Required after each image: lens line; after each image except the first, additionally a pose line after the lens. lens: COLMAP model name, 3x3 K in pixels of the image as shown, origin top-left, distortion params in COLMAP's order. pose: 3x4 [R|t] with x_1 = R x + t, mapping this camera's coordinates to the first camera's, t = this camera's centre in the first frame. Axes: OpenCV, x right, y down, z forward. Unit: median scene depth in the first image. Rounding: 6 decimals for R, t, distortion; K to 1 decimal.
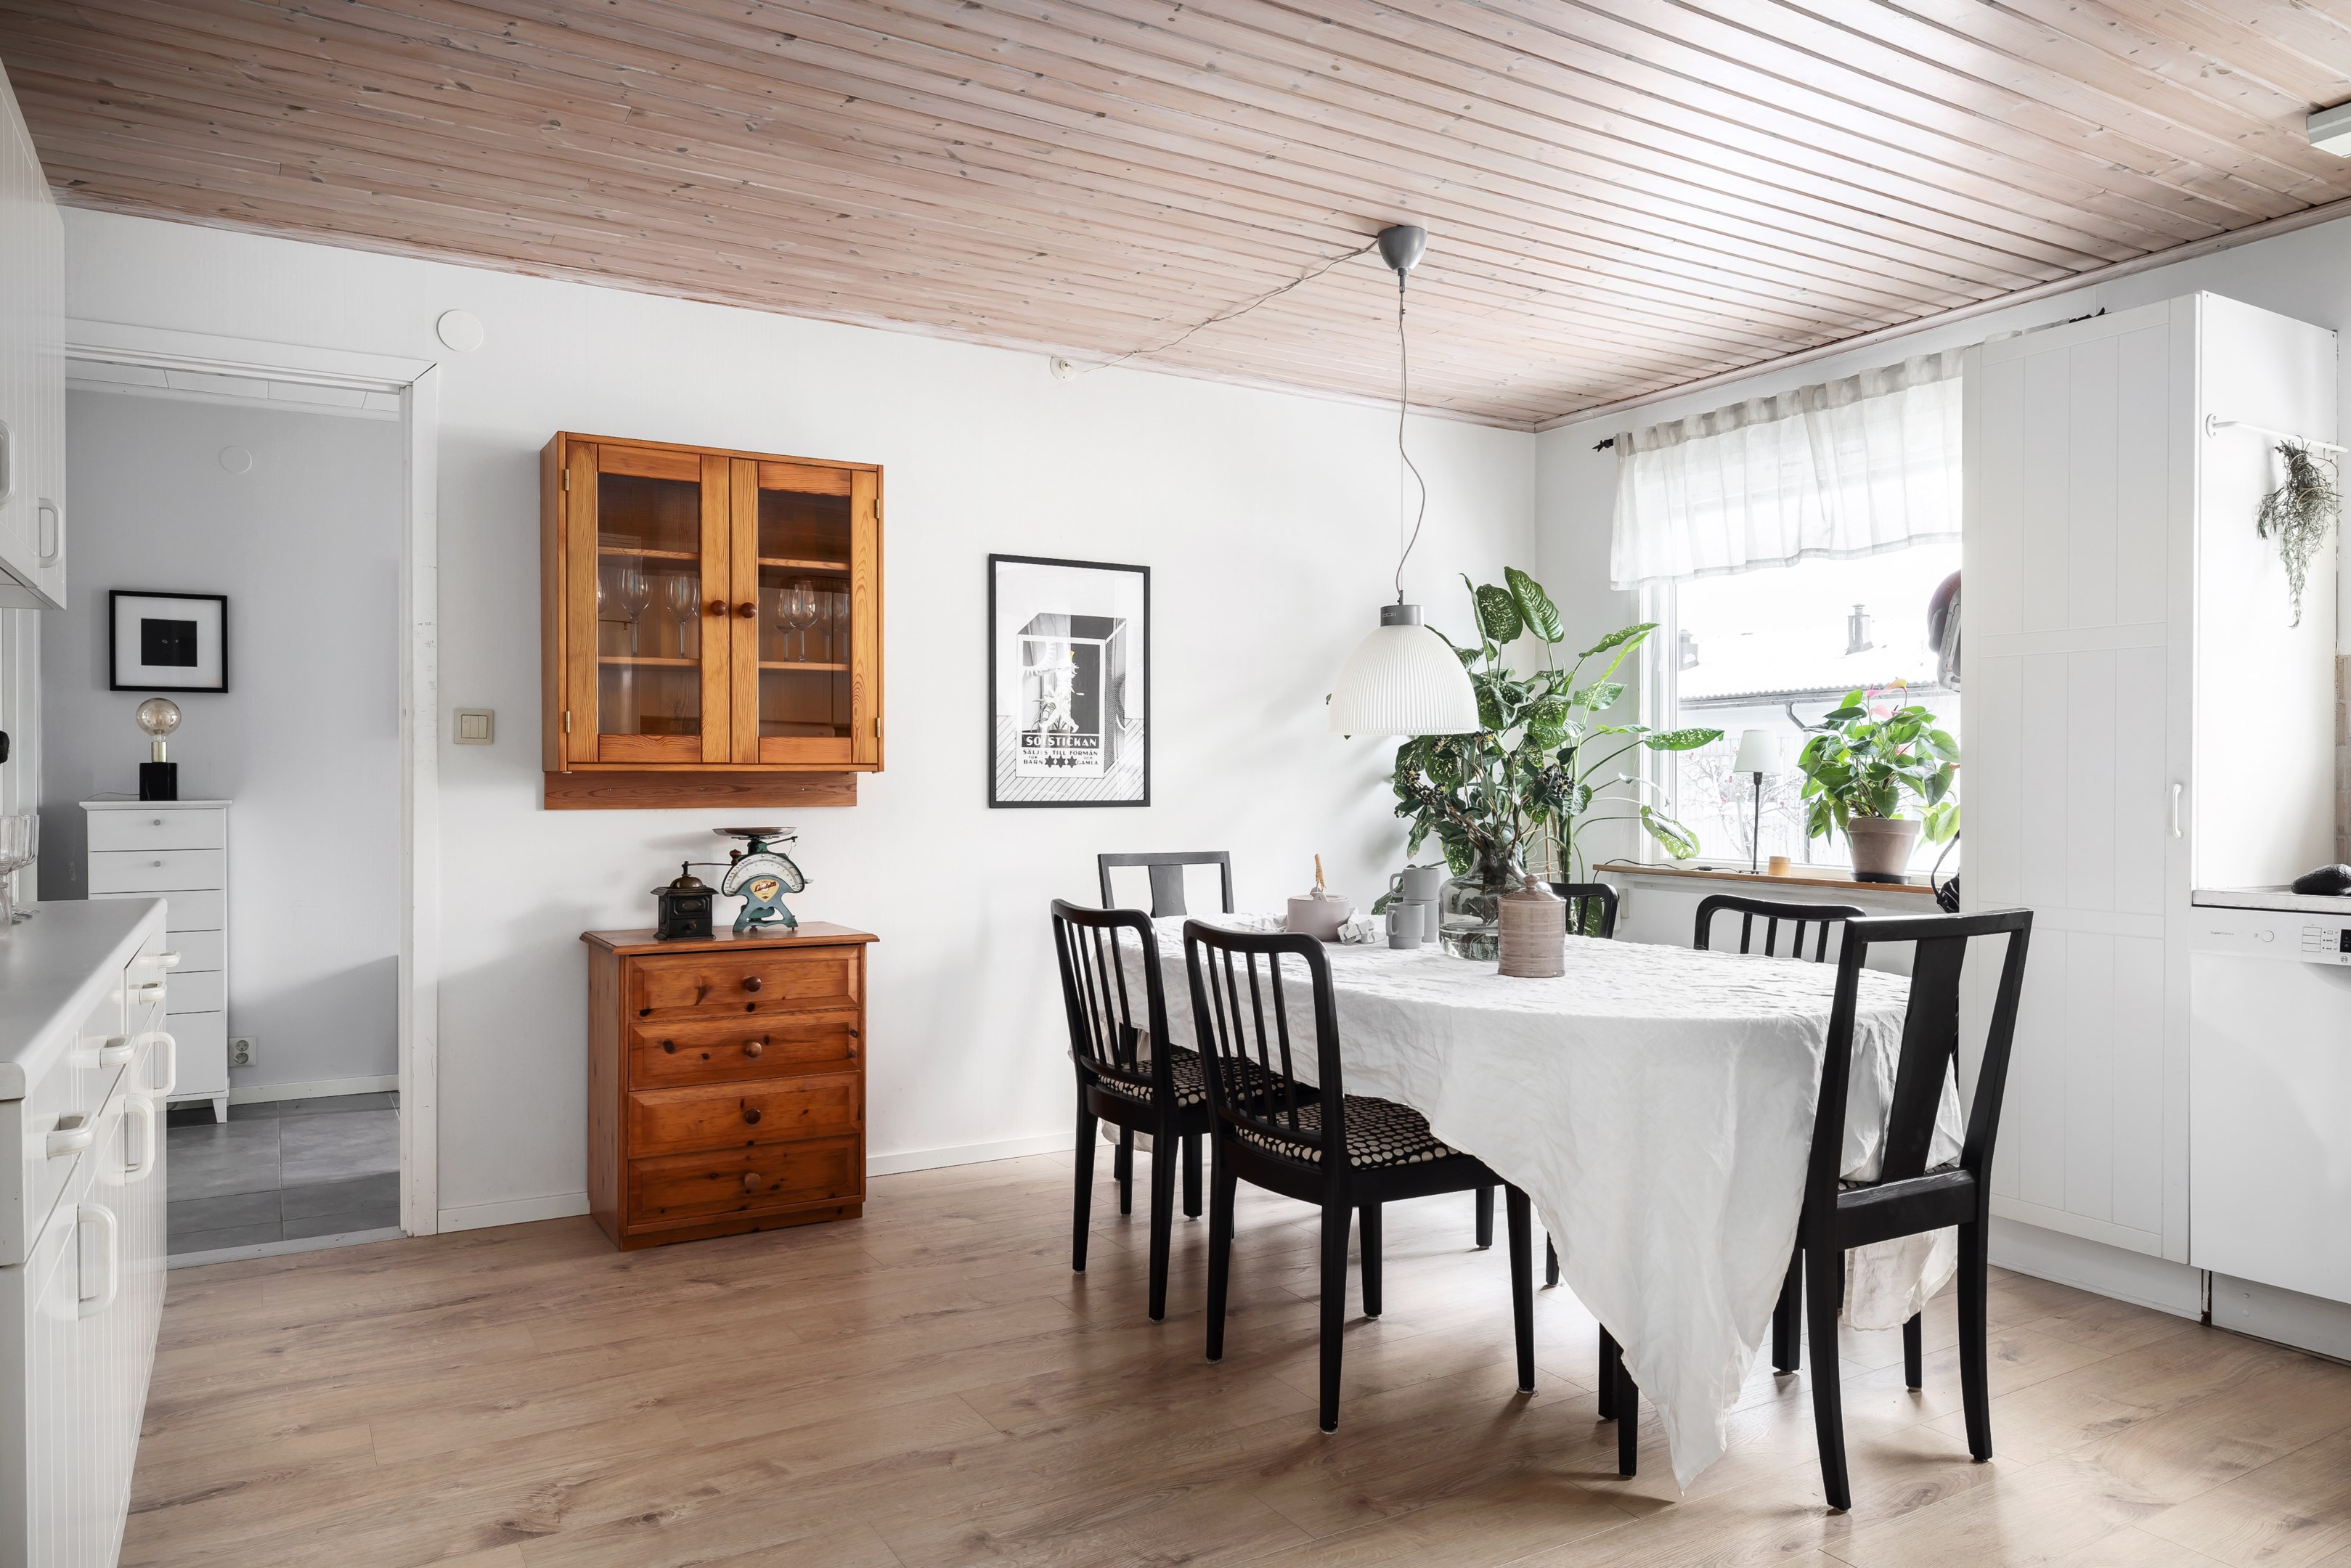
lens RADIAL K [[1548.0, 0, 1175.5], [0, 1548.0, 784.0], [0, 0, 1]] dist [0.000217, 0.002380]
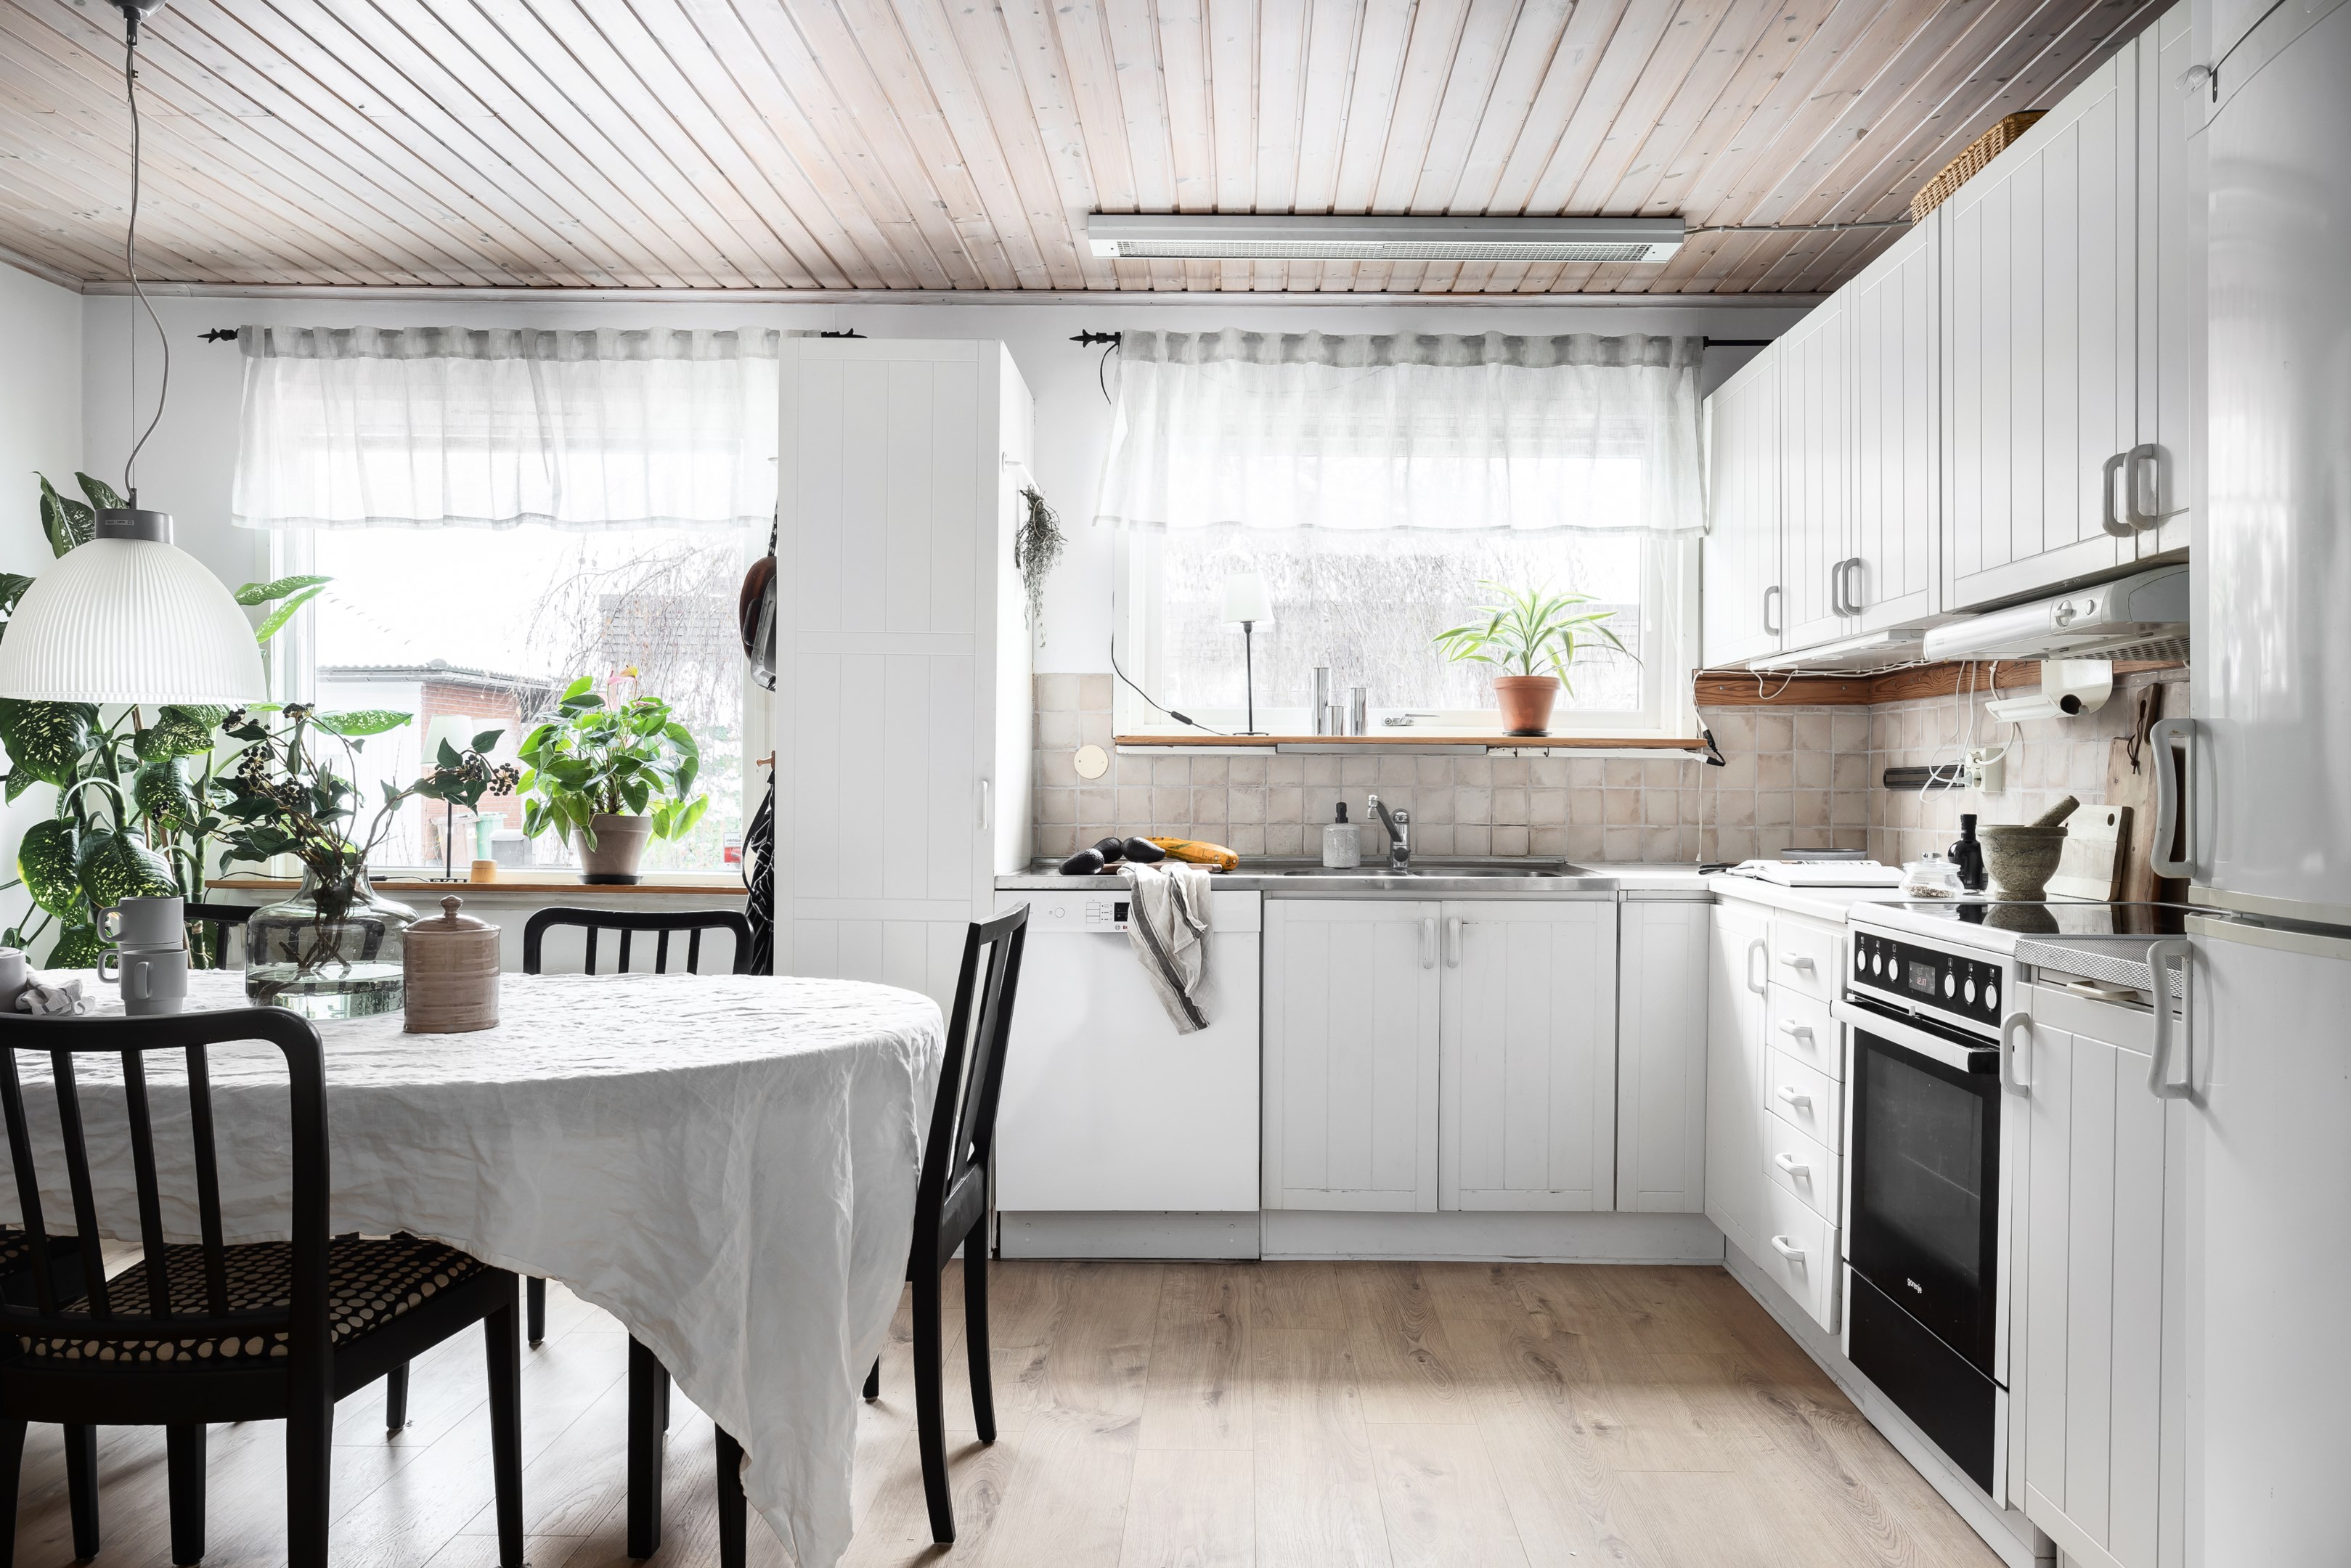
lens RADIAL K [[1573.1, 0, 1240.9], [0, 1573.1, 808.9], [0, 0, 1]] dist [-0.004075, 0.001045]
pose [[0.512153, -0.009805, 0.858838, -0.183358], [-0.007513, 0.999845, 0.015895, 0.000310], [-0.858861, -0.014594, 0.512001, 0.215643]]
